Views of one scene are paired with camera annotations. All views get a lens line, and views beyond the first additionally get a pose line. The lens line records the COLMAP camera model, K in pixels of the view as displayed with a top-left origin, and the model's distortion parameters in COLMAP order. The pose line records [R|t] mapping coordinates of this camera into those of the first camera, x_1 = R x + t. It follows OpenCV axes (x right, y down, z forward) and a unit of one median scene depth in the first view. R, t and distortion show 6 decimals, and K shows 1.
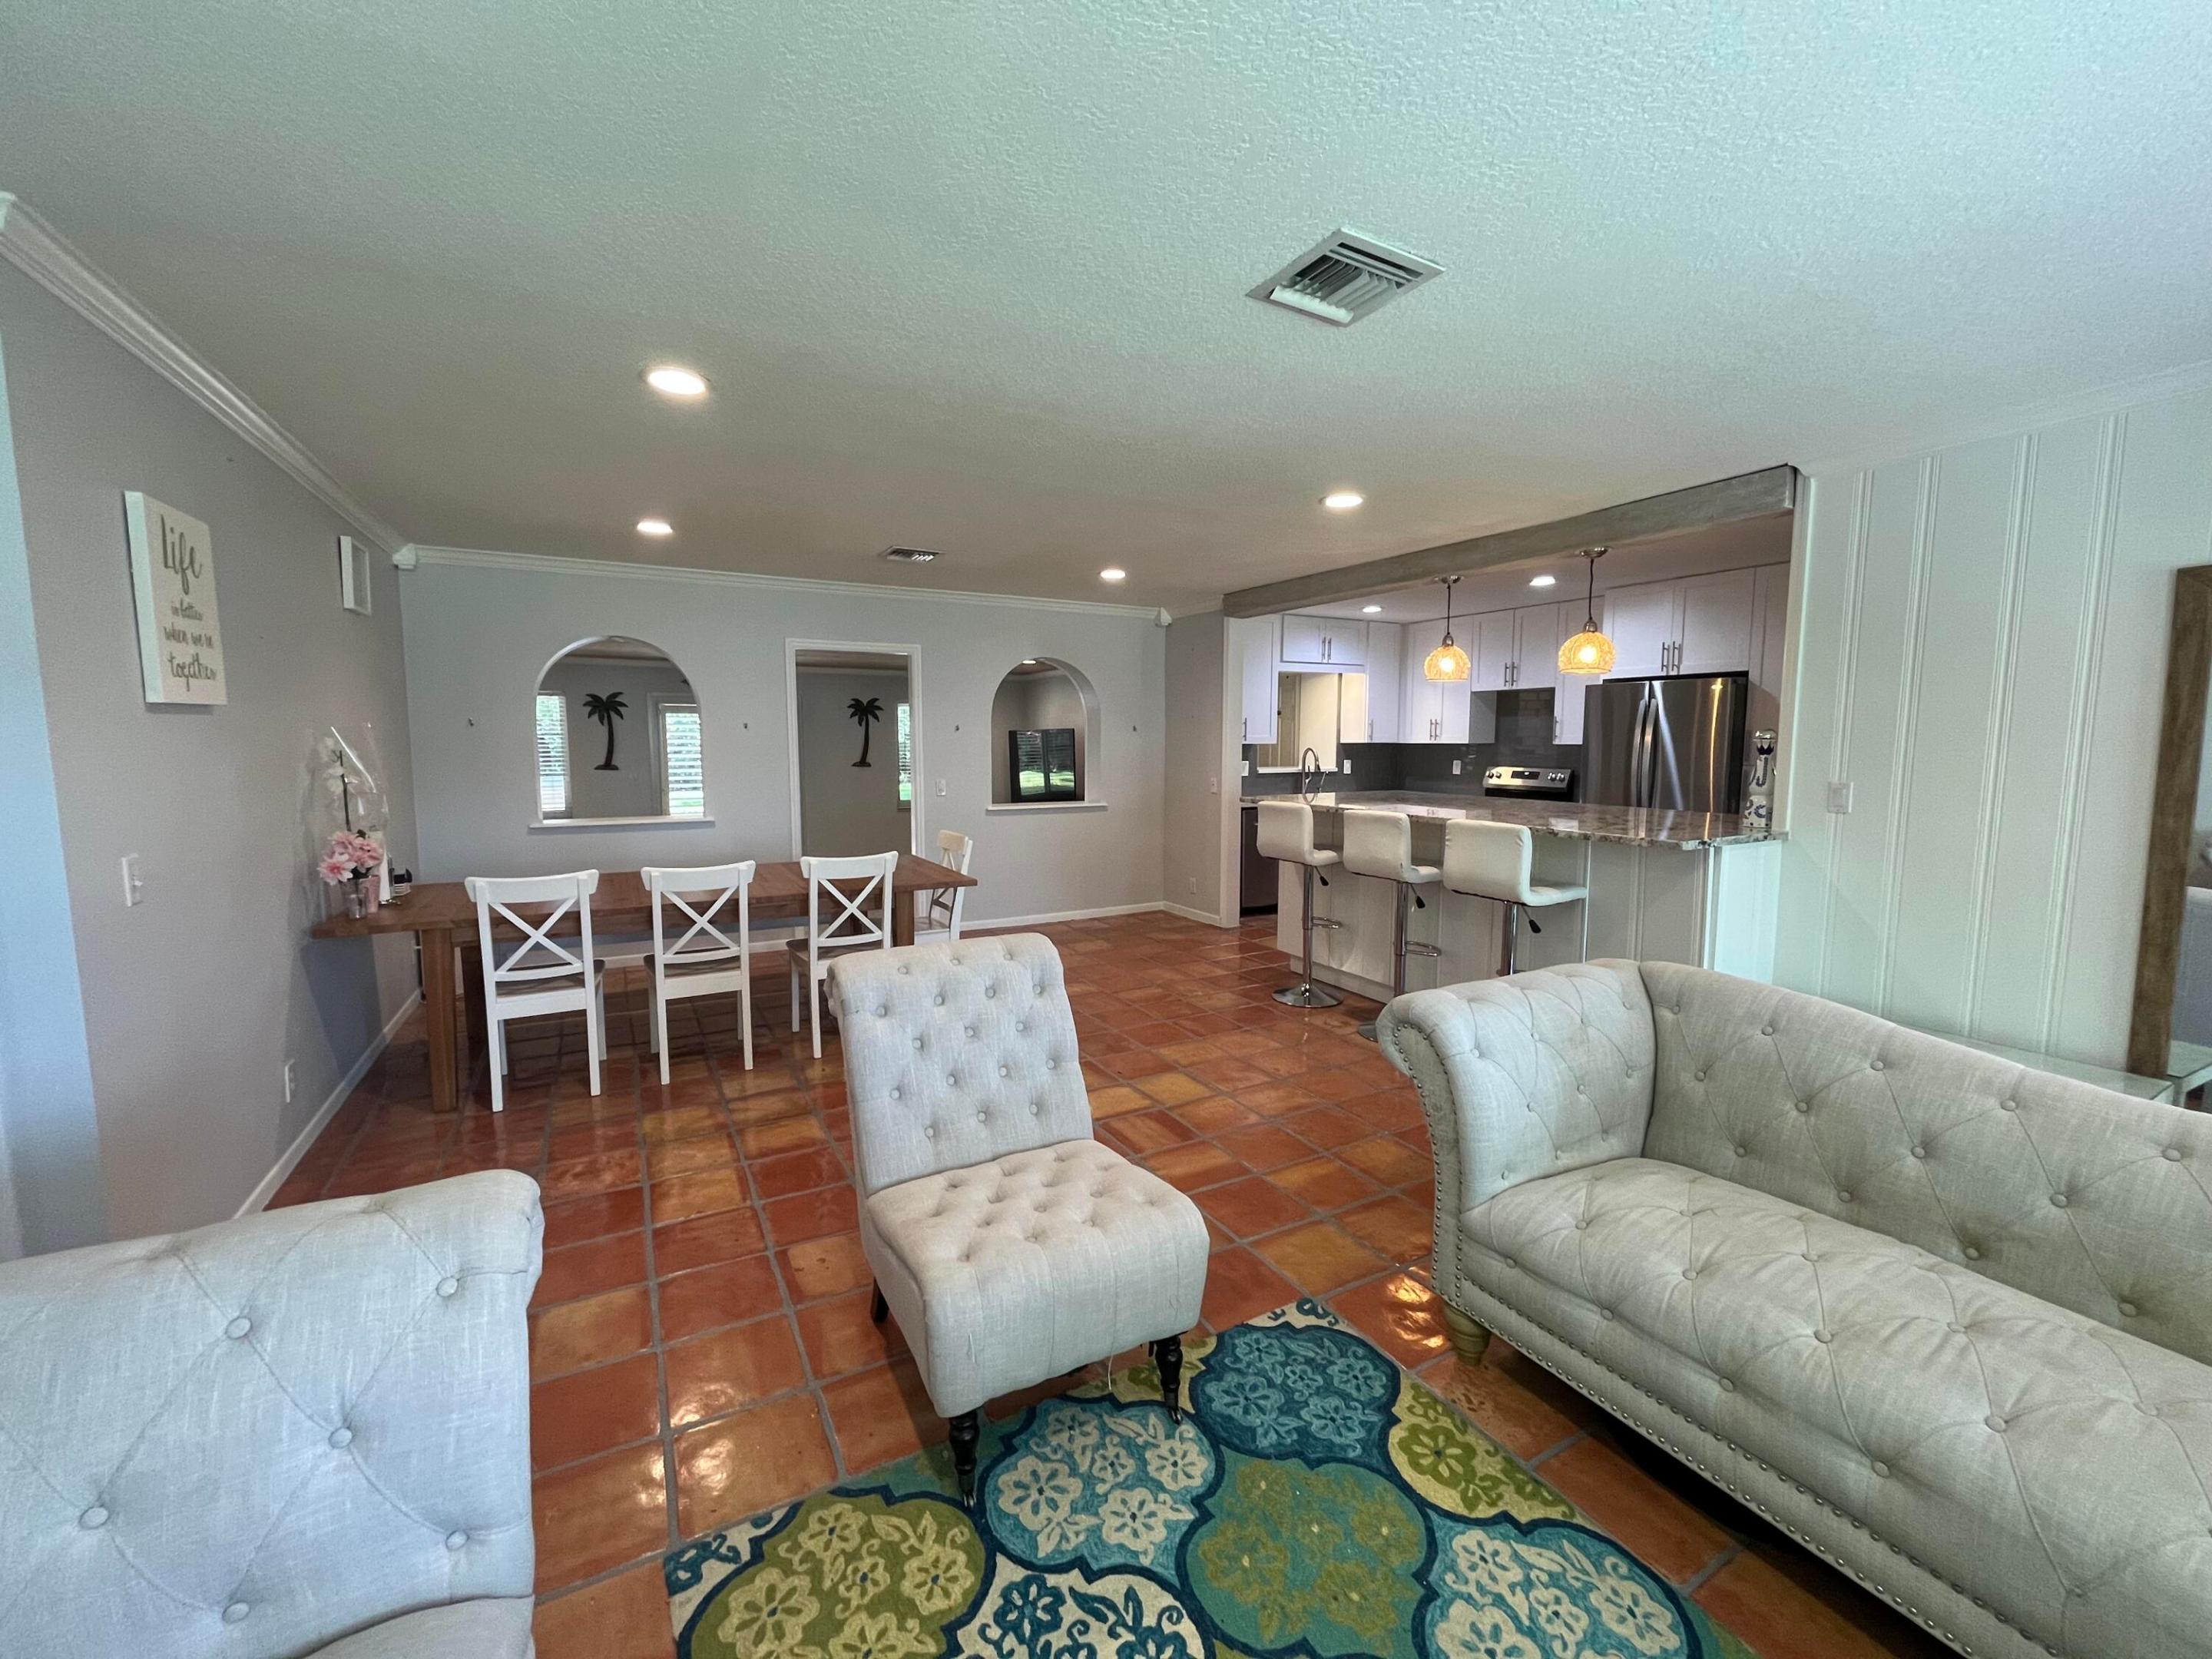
lens RADIAL K [[890.0, 0, 1103.7], [0, 890.0, 824.8], [0, 0, 1]] dist [-0.002539, -0.000362]
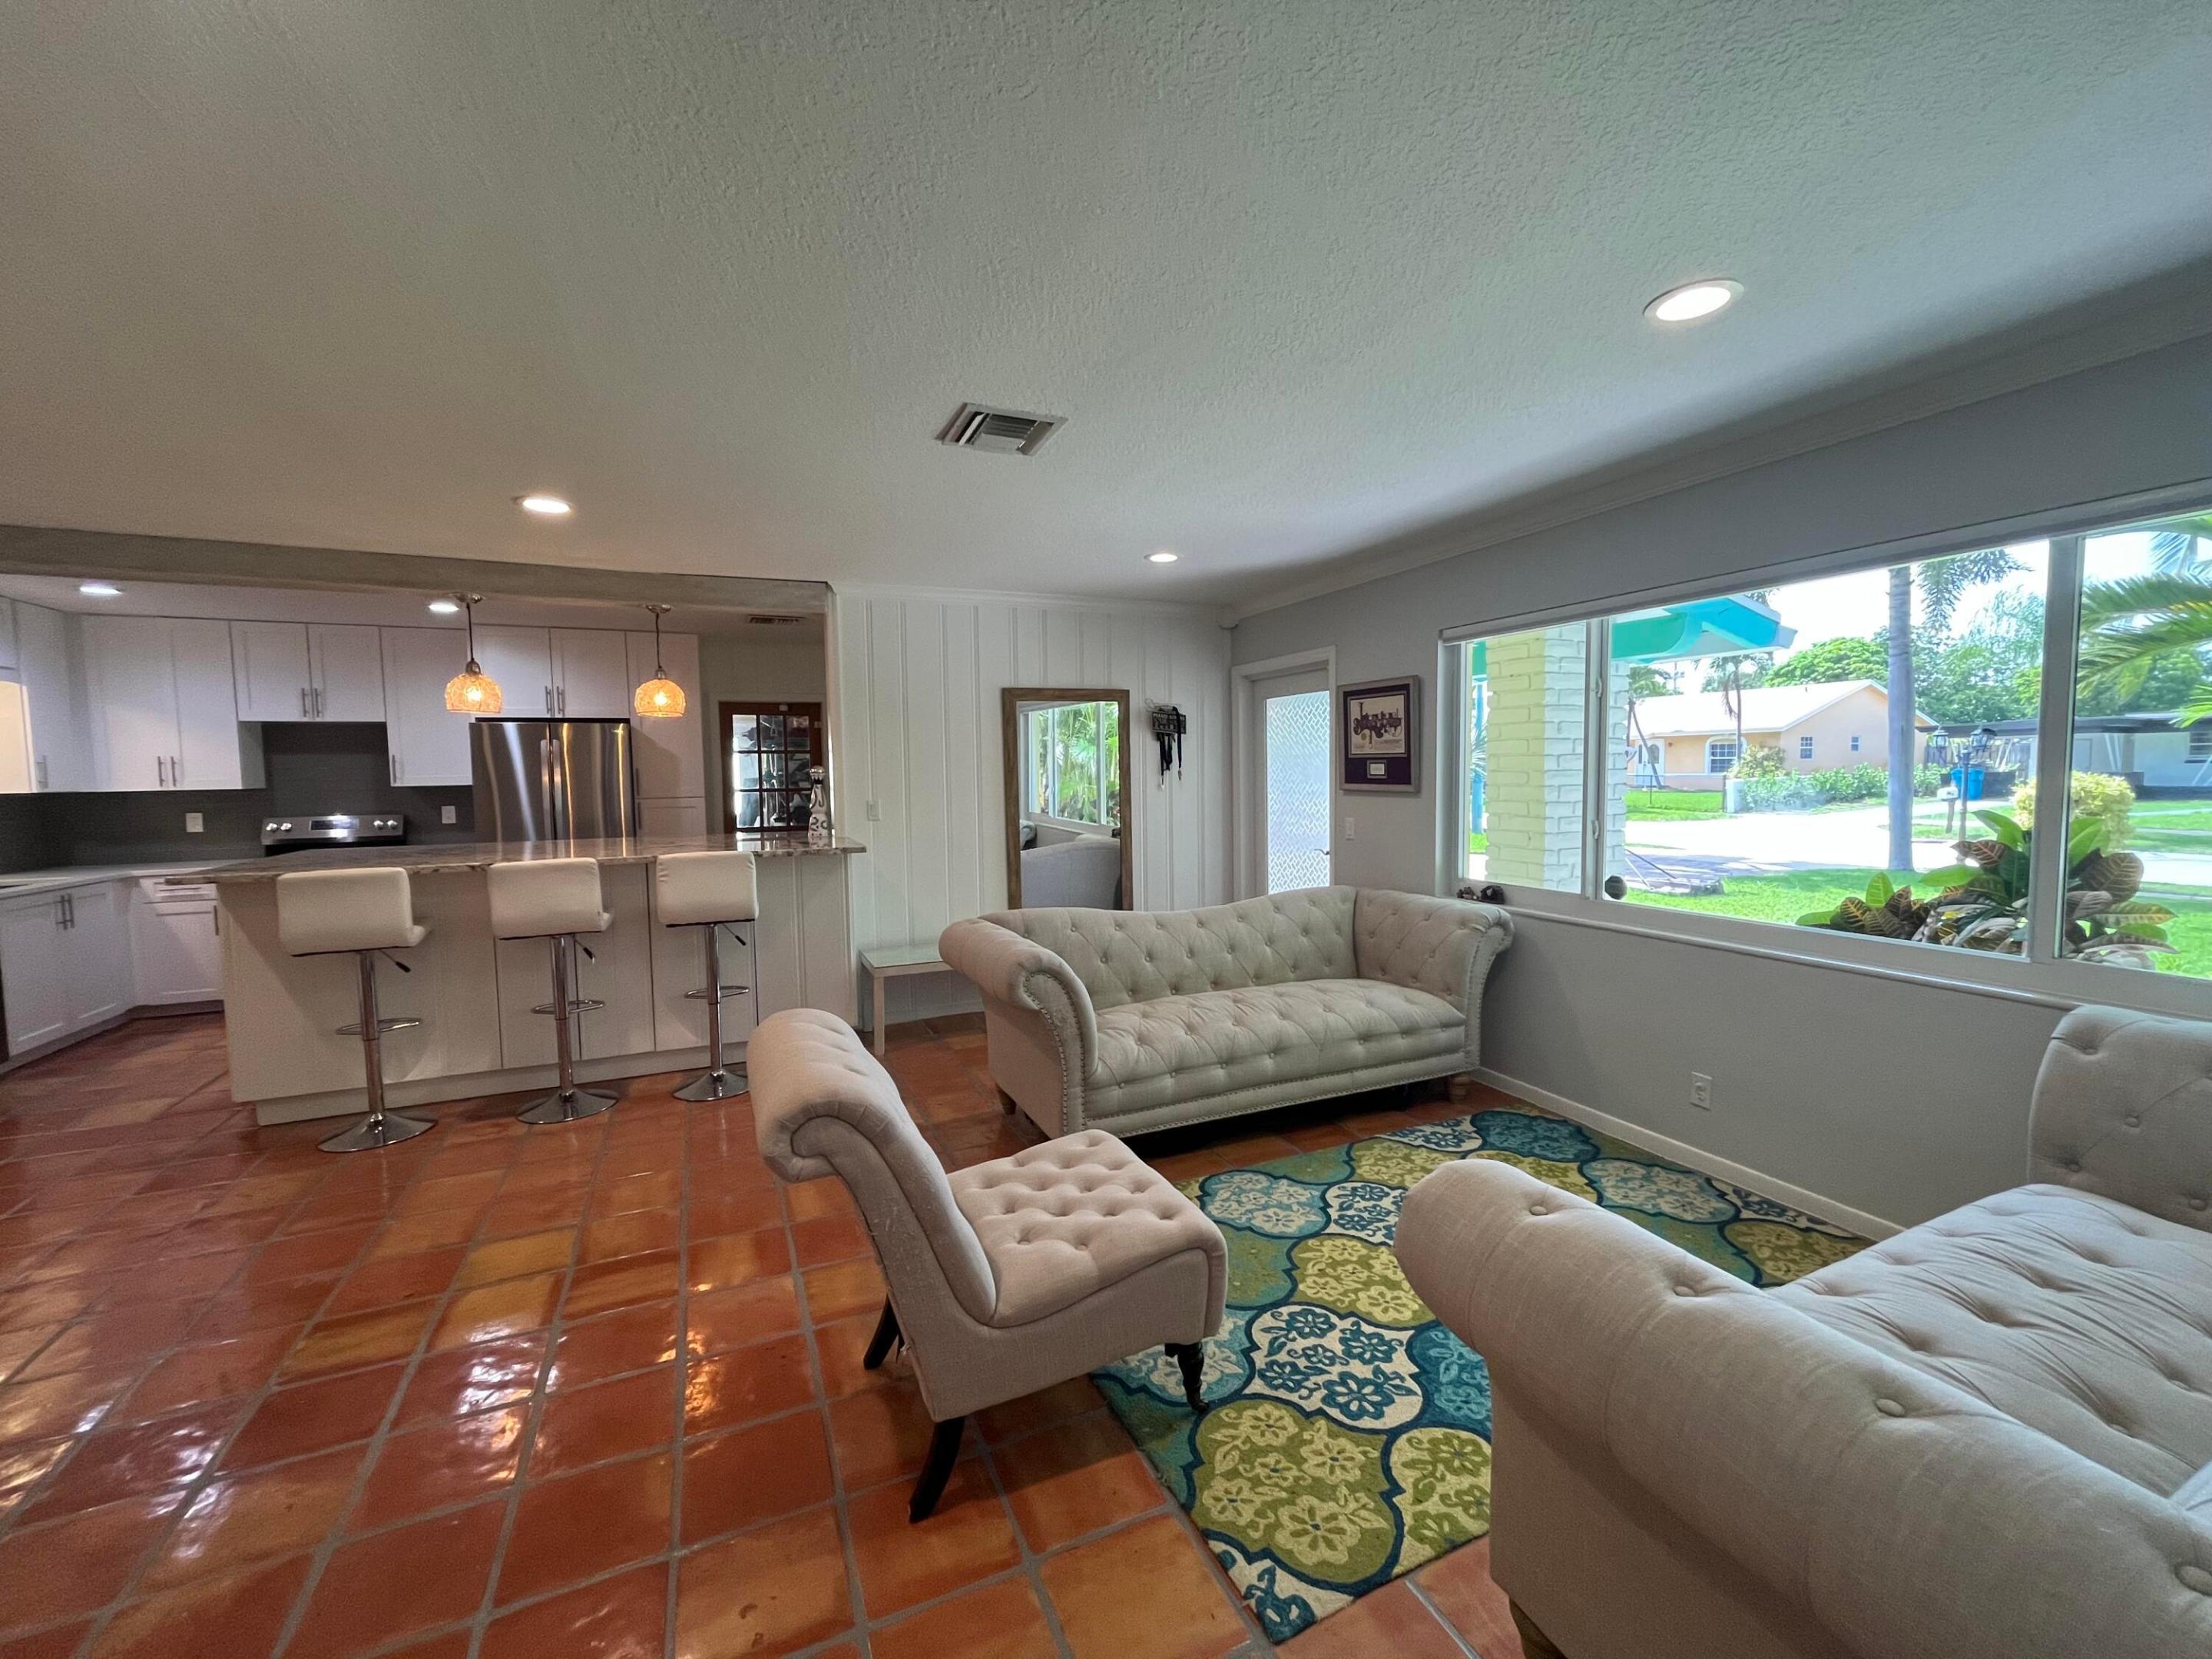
lens RADIAL K [[890.0, 0, 1102.4], [0, 890.0, 825.5], [0, 0, 1]] dist [-0.002539, -0.000362]
pose [[0.081426, -0.065577, 0.994520, -0.605759], [0.112562, 0.992054, 0.056198, -0.042983], [-0.990303, 0.107369, 0.088160, 0.441514]]
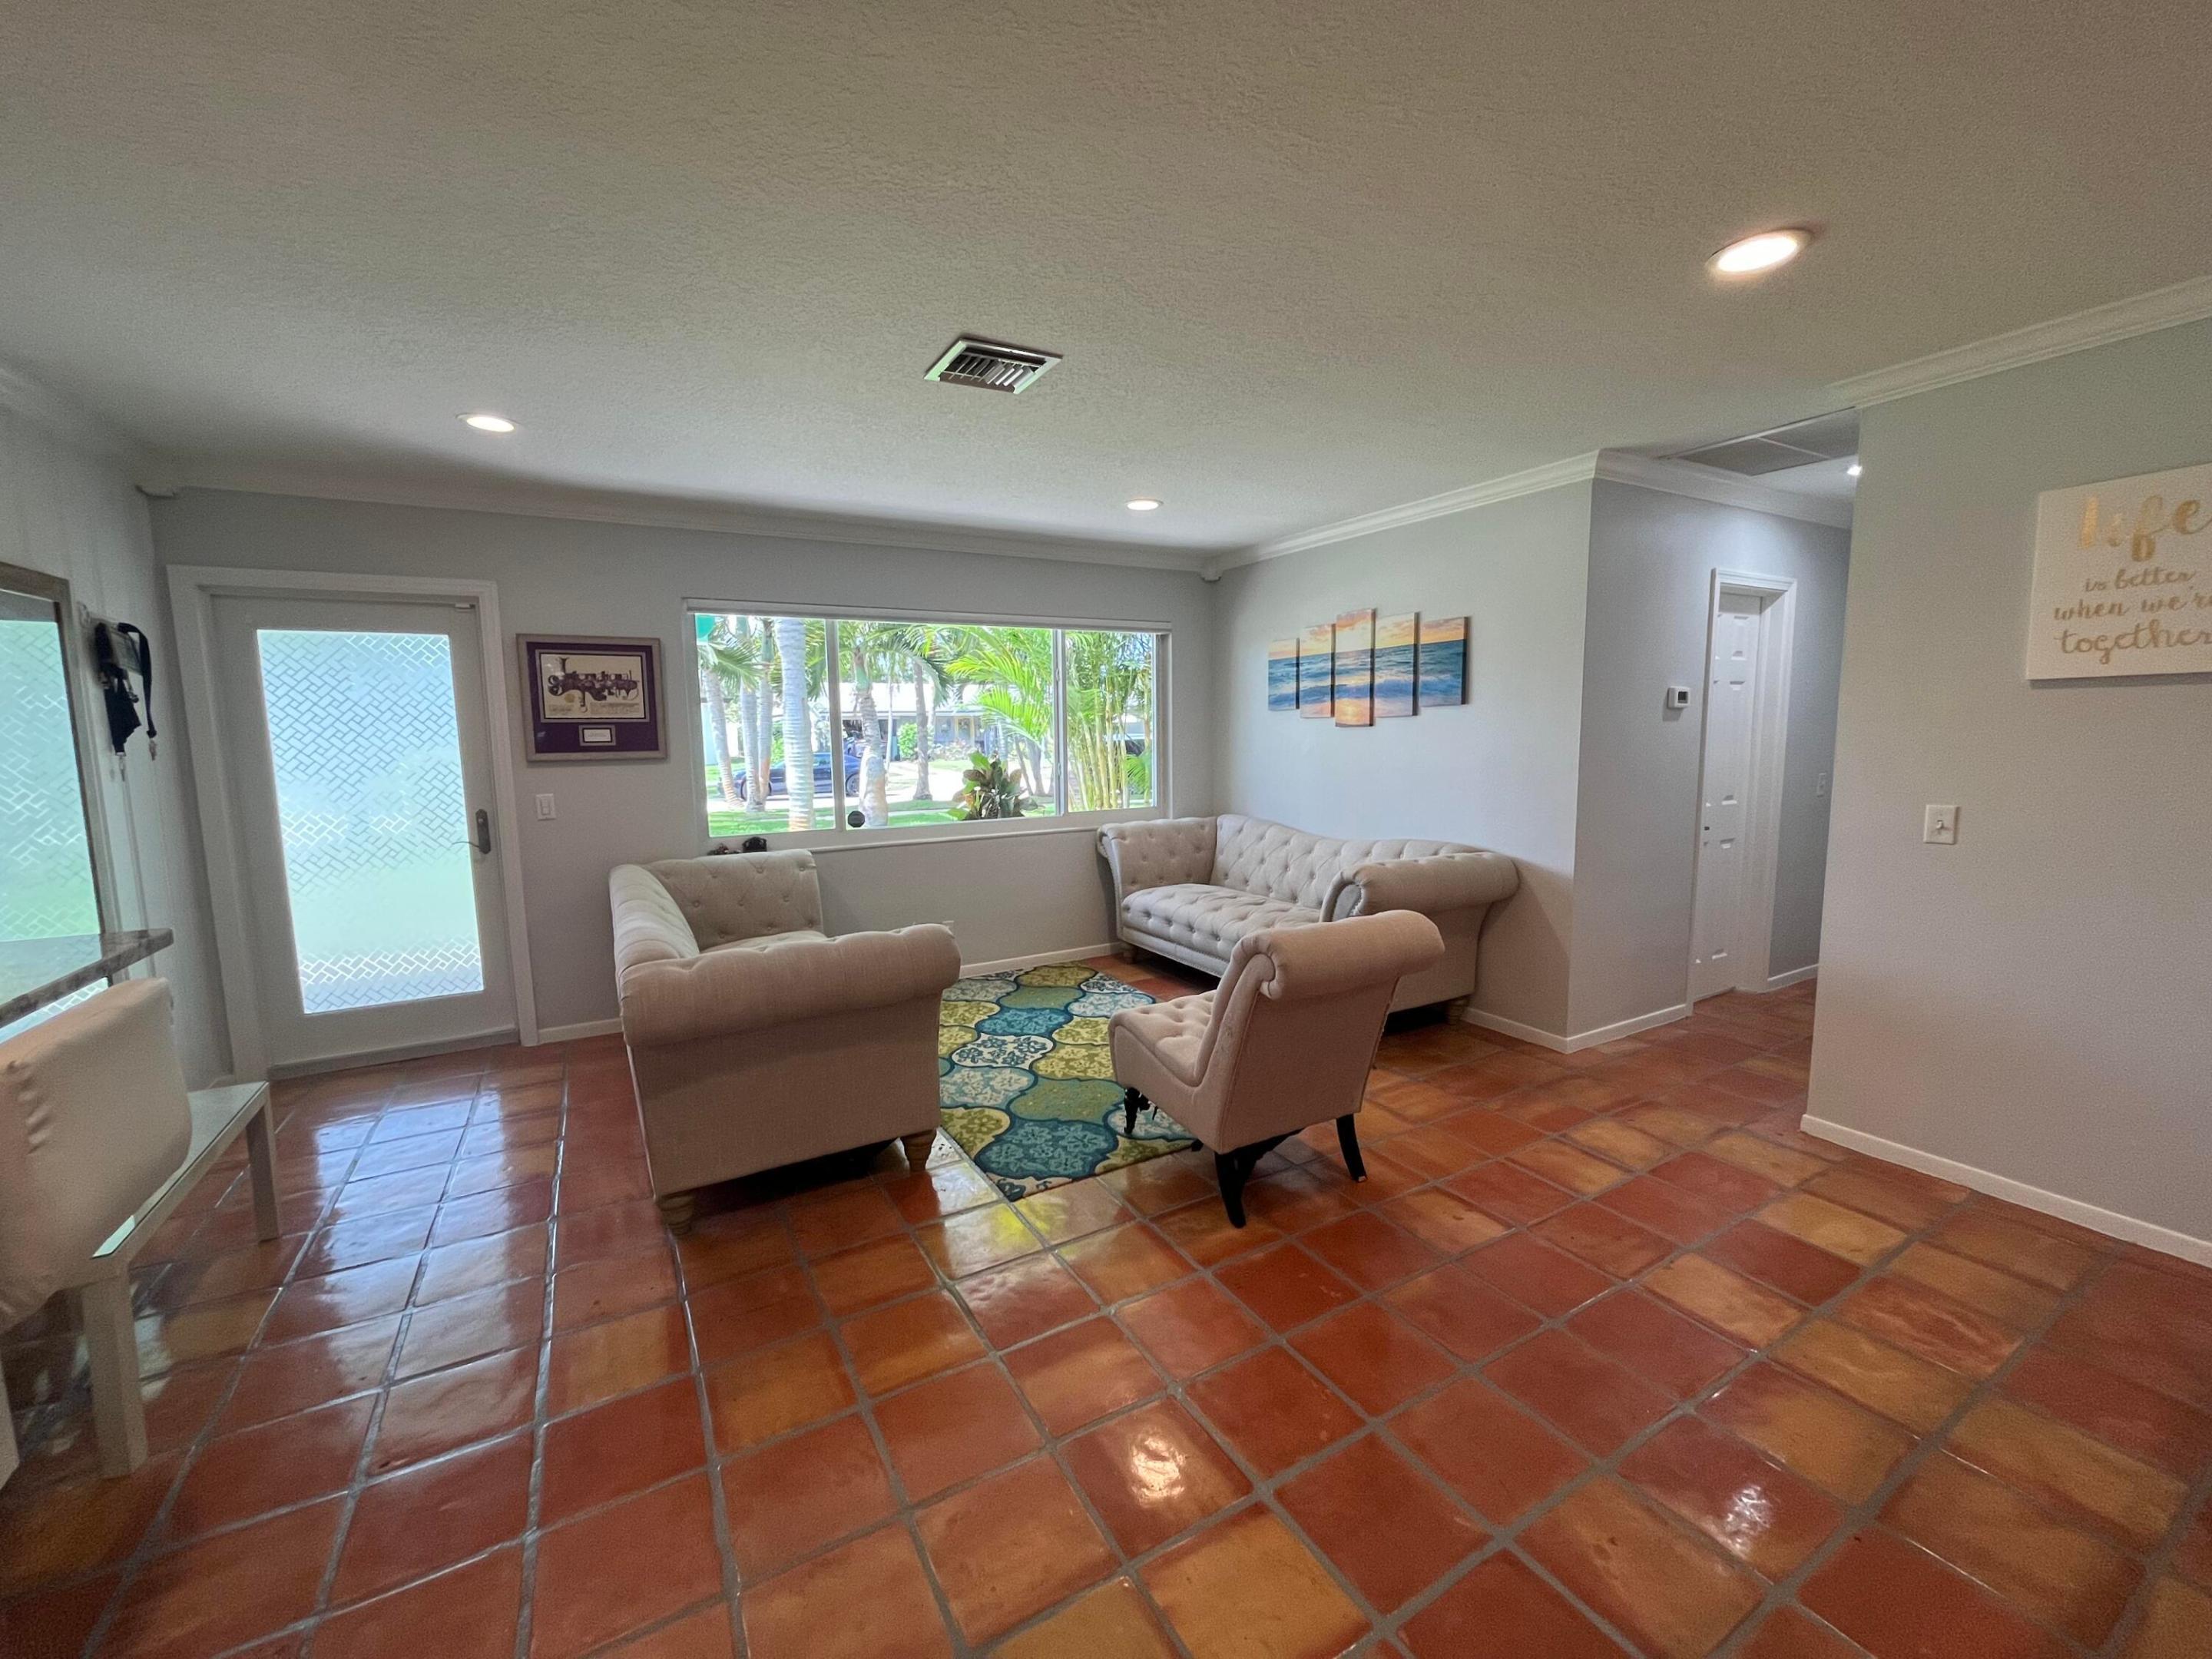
lens RADIAL K [[890.0, 0, 1101.8], [0, 890.0, 825.2], [0, 0, 1]] dist [-0.002539, -0.000362]
pose [[-0.999794, 0.014139, -0.014578, 0.077196], [0.010749, 0.977463, 0.210834, -0.129902], [0.017230, 0.210634, -0.977413, 1.323731]]
